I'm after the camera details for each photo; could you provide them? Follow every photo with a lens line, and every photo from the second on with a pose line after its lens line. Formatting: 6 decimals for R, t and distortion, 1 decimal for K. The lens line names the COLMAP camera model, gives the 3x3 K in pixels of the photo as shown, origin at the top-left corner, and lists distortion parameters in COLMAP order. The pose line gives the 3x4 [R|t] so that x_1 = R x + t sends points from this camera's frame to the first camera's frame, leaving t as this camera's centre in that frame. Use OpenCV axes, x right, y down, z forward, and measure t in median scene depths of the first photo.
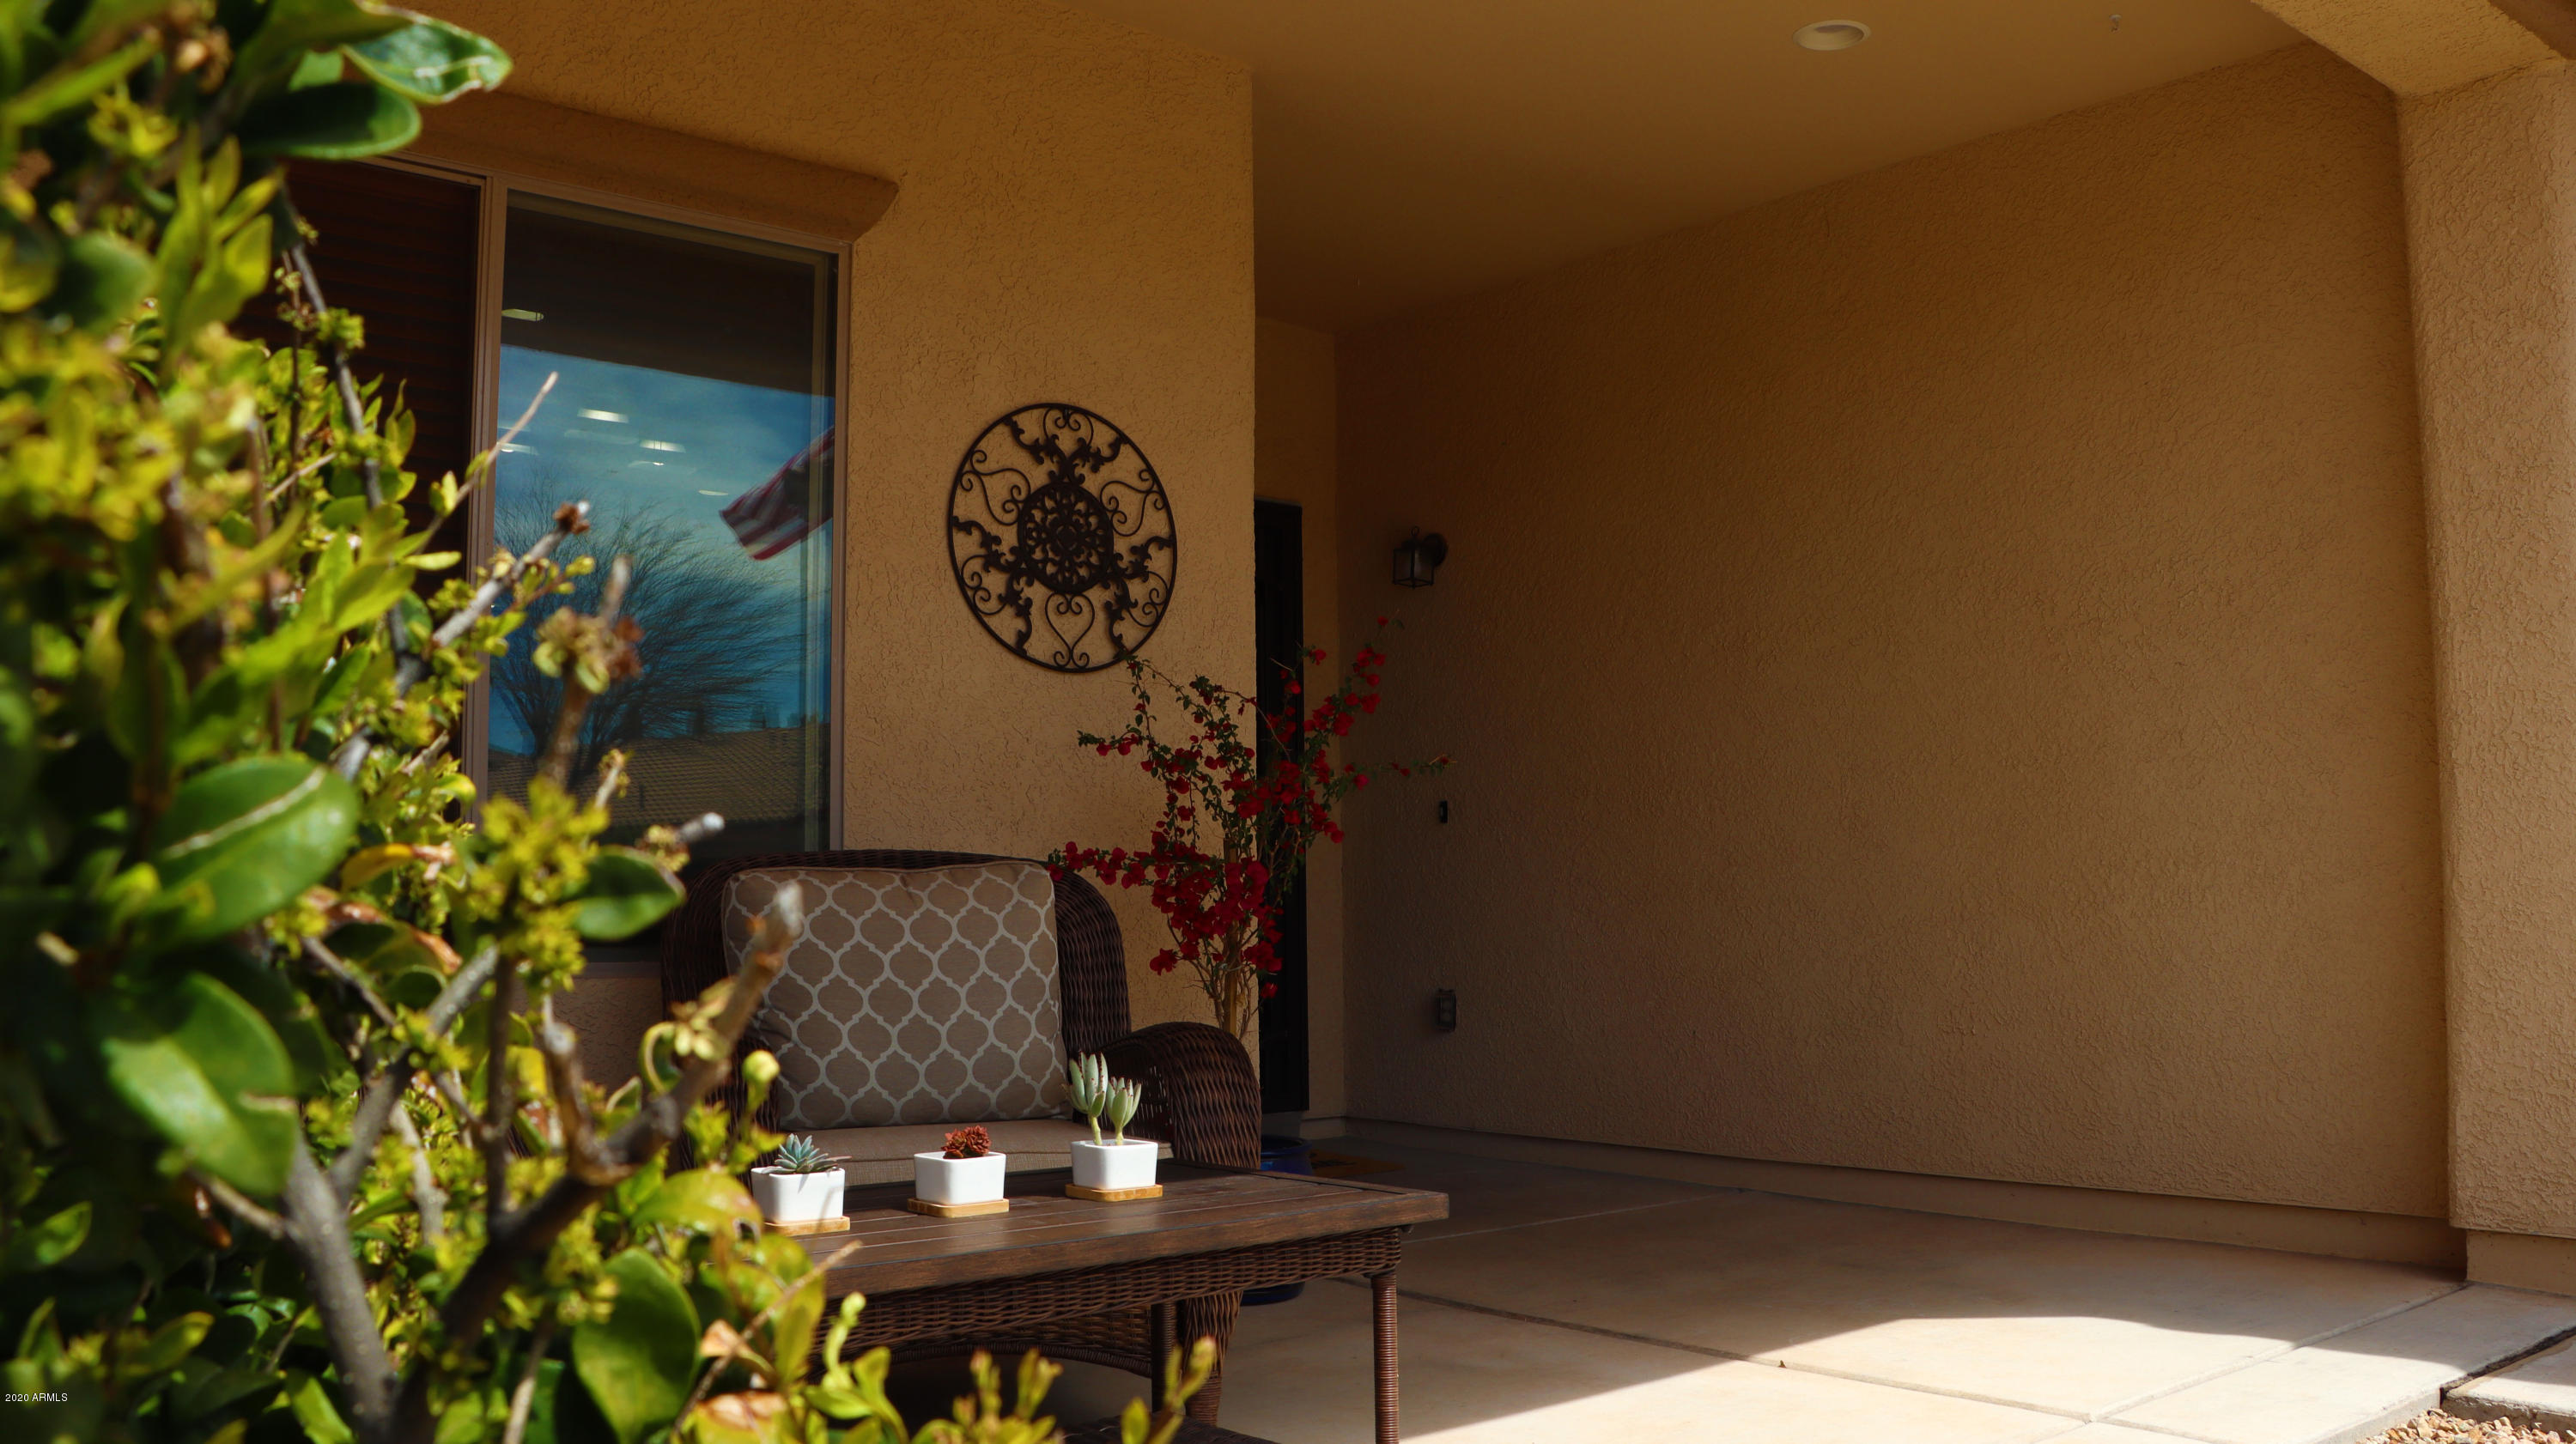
lens RADIAL K [[2121.5, 0, 1295.7], [0, 2121.5, 724.6], [0, 0, 1]] dist [-0.144282, 0.085171]
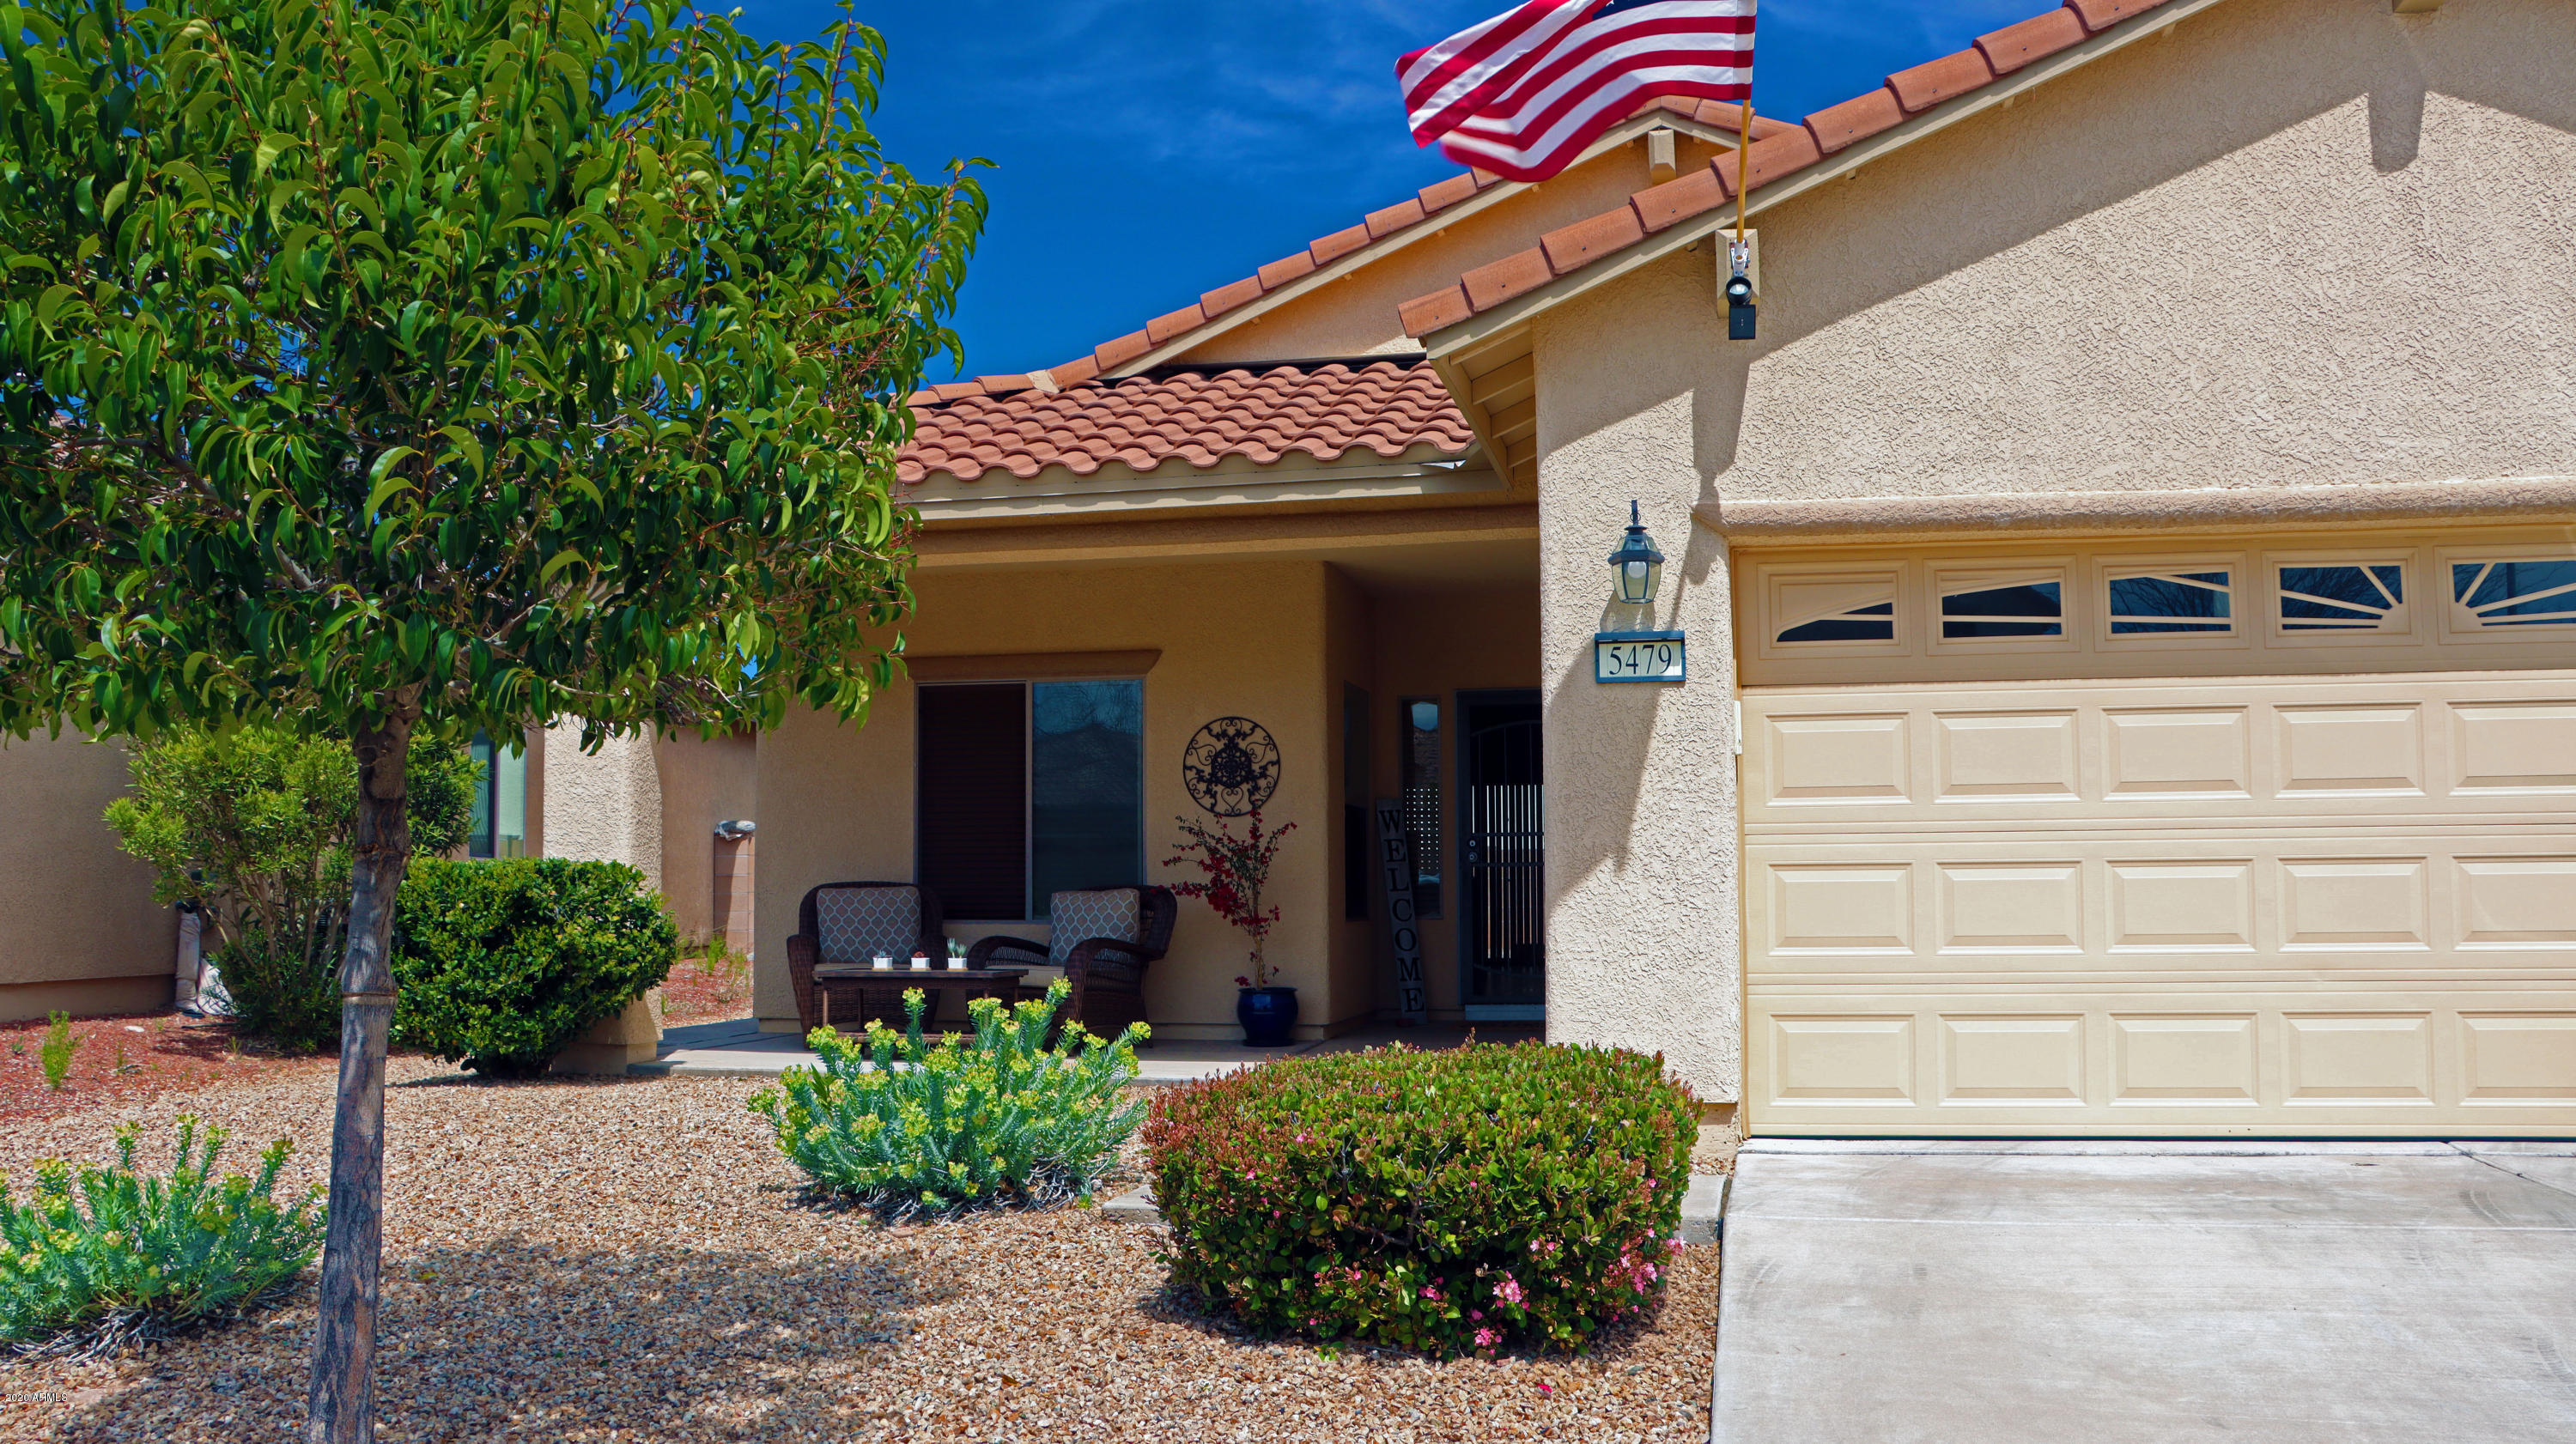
lens RADIAL K [[2121.5, 0, 1301.3], [0, 2121.5, 732.4], [0, 0, 1]] dist [-0.144282, 0.085171]
pose [[0.623368, -0.059498, -0.779662, 2.103882], [0.071070, 0.997285, -0.019282, -0.074387], [0.778692, -0.043391, 0.625904, -0.644483]]
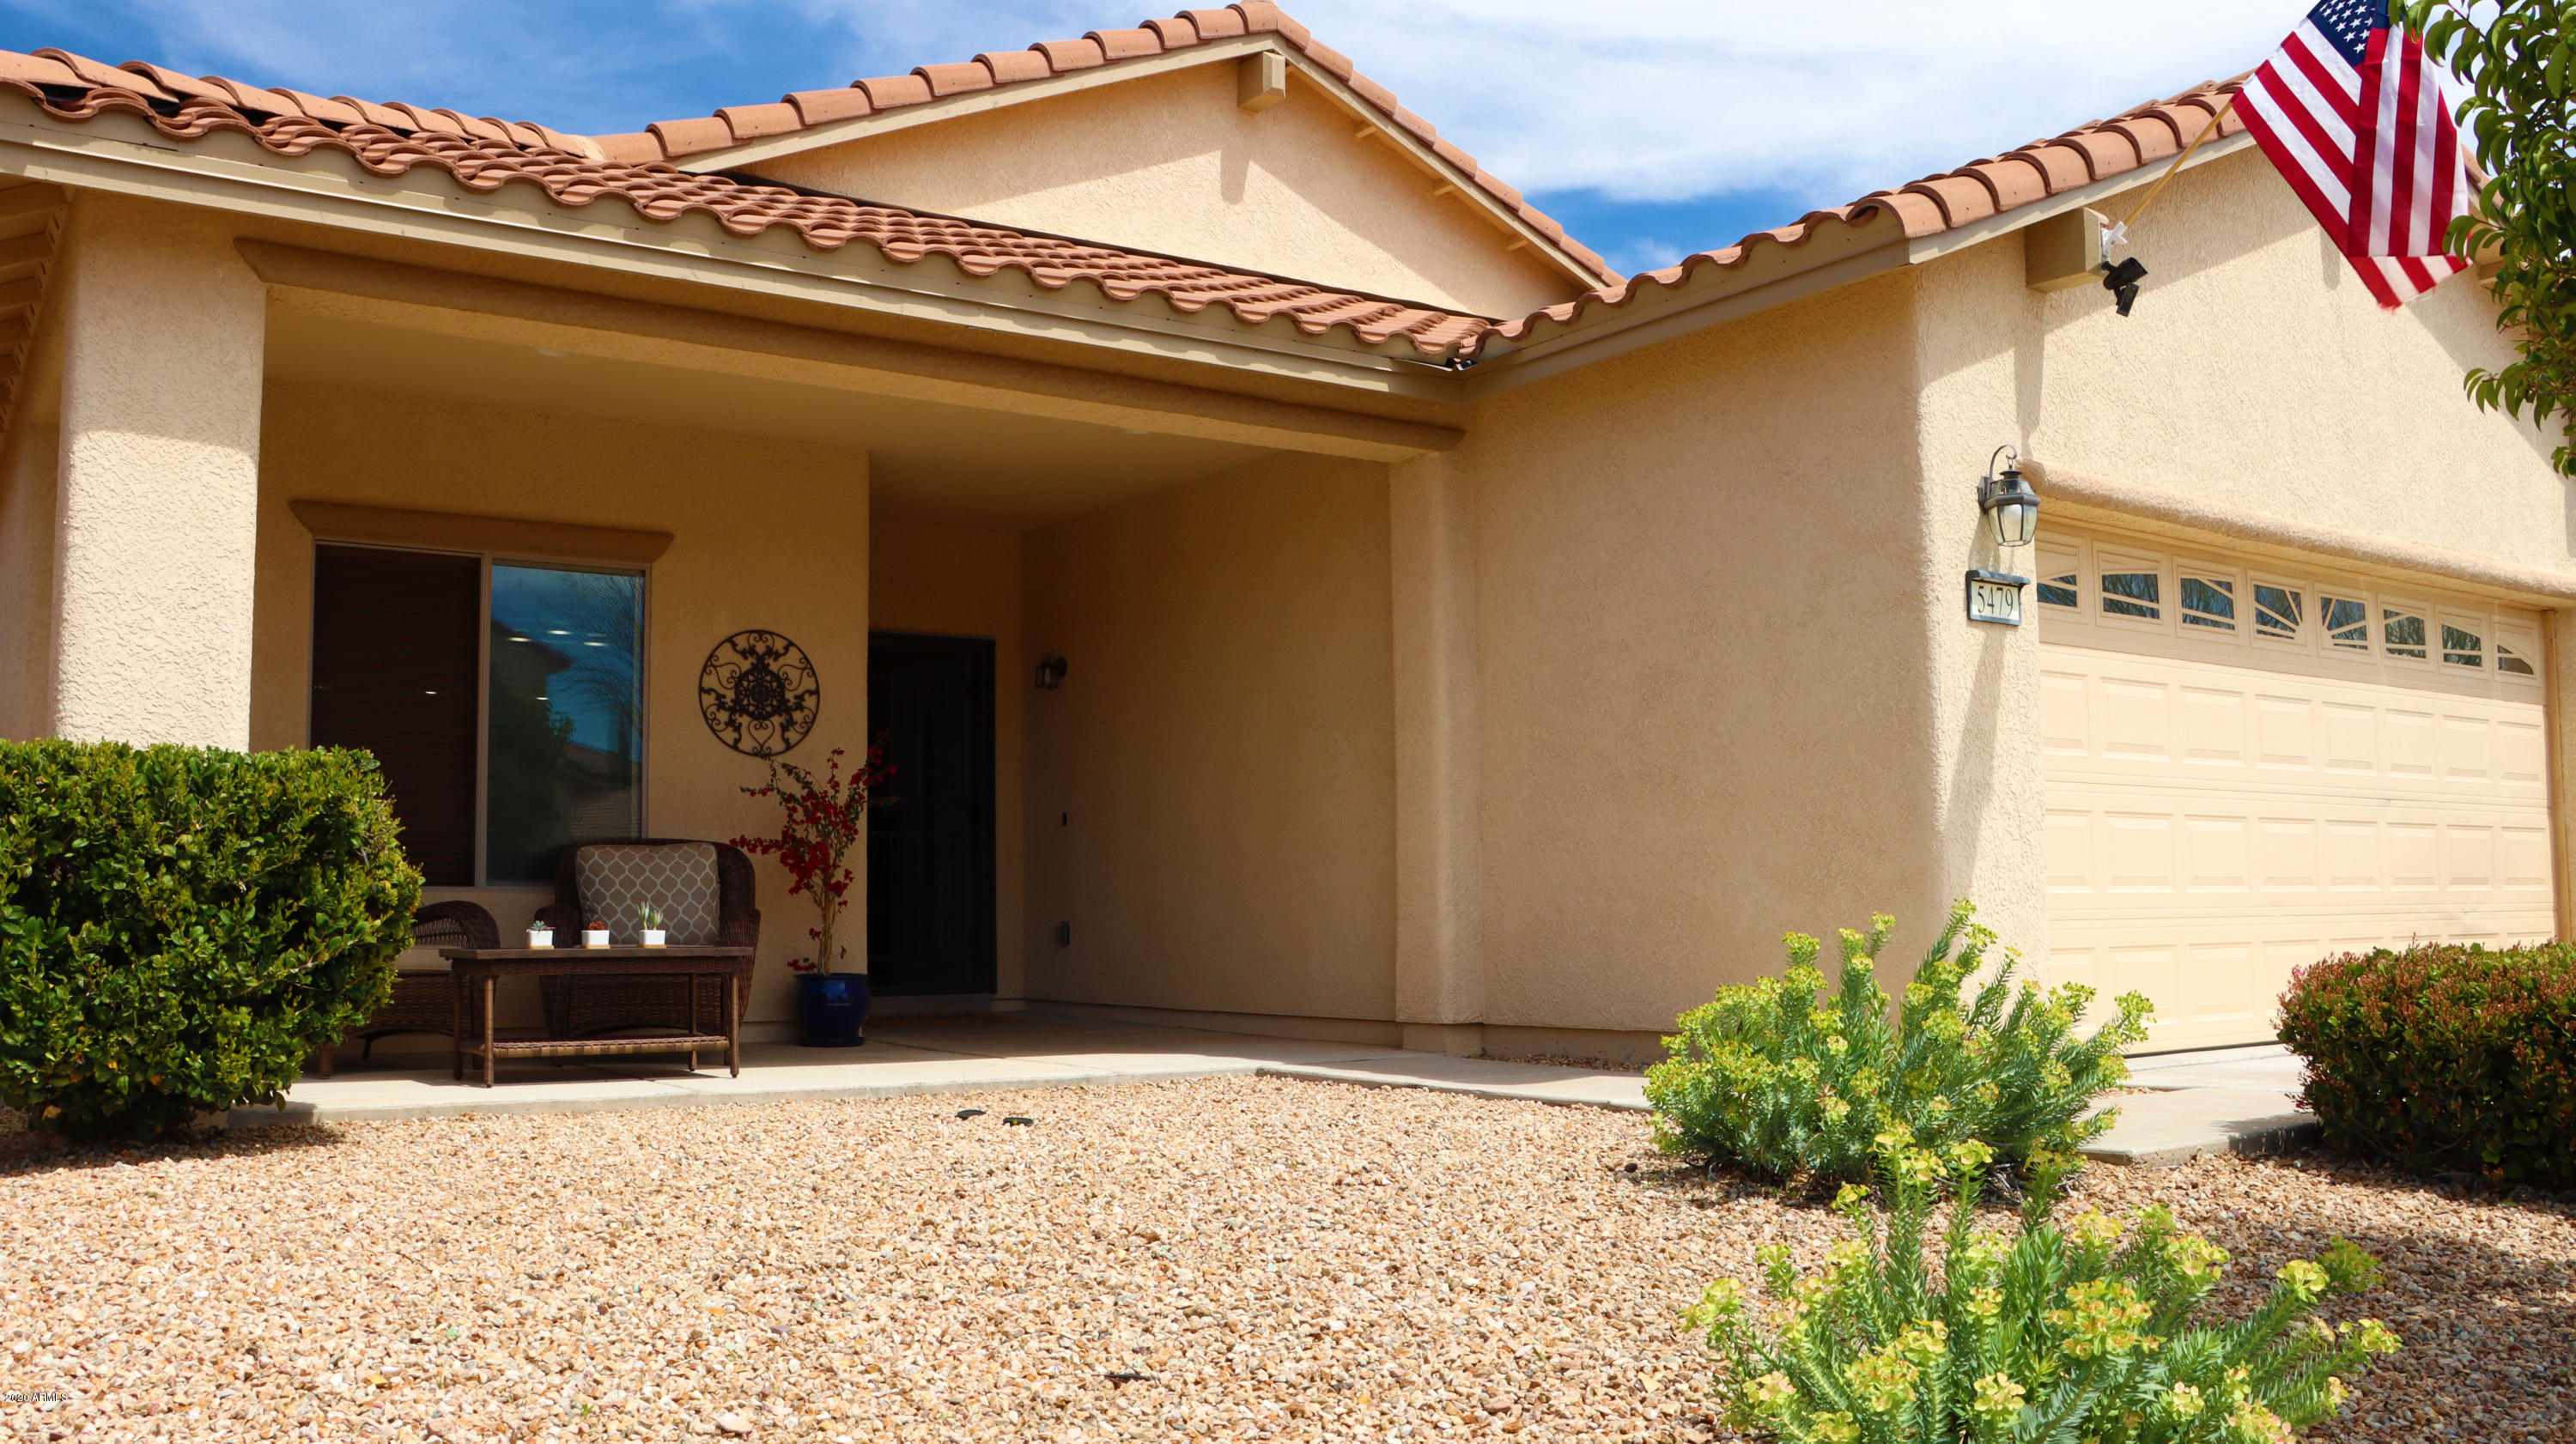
lens RADIAL K [[2121.5, 0, 1295.9], [0, 2121.5, 744.8], [0, 0, 1]] dist [-0.144282, 0.085171]
pose [[0.996977, -0.008889, -0.077181, 0.602580], [0.009562, 0.999919, 0.008363, -0.049437], [0.077101, -0.009076, 0.996982, -1.091302]]
